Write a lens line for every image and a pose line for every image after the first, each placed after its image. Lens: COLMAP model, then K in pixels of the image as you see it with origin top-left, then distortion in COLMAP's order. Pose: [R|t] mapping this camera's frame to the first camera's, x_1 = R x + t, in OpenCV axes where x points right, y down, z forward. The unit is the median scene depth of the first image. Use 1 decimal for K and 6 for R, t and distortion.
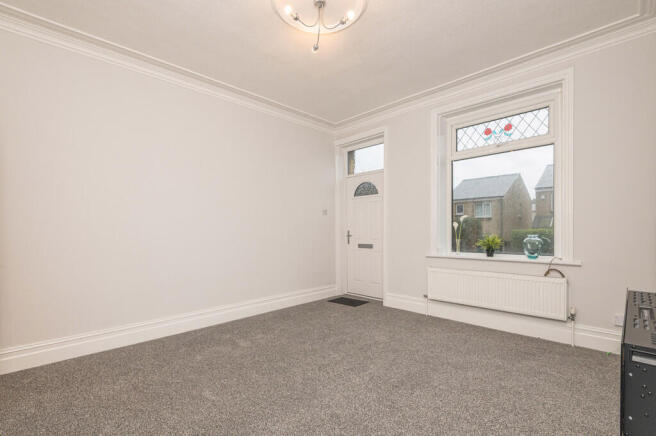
lens RADIAL K [[296.7, 0, 327.9], [0, 296.7, 220.3], [0, 0, 1]] dist [0.000978, -0.000396]
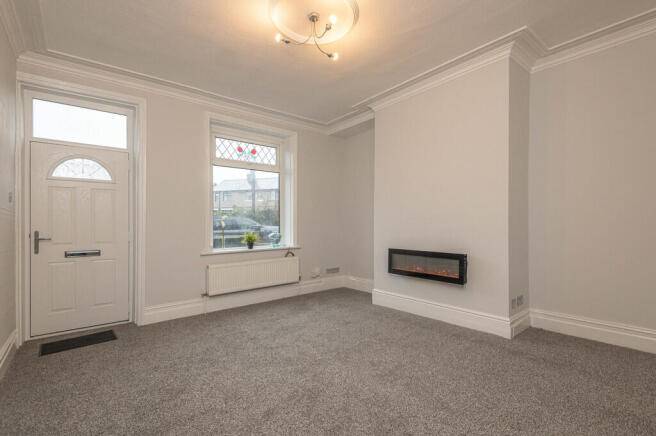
lens RADIAL K [[296.7, 0, 329.1], [0, 296.7, 217.5], [0, 0, 1]] dist [0.000978, -0.000396]
pose [[0.088444, 0.041734, 0.995207, -0.614189], [-0.015320, 0.999061, -0.040534, 0.029848], [-0.995963, -0.011662, 0.089000, 0.480547]]
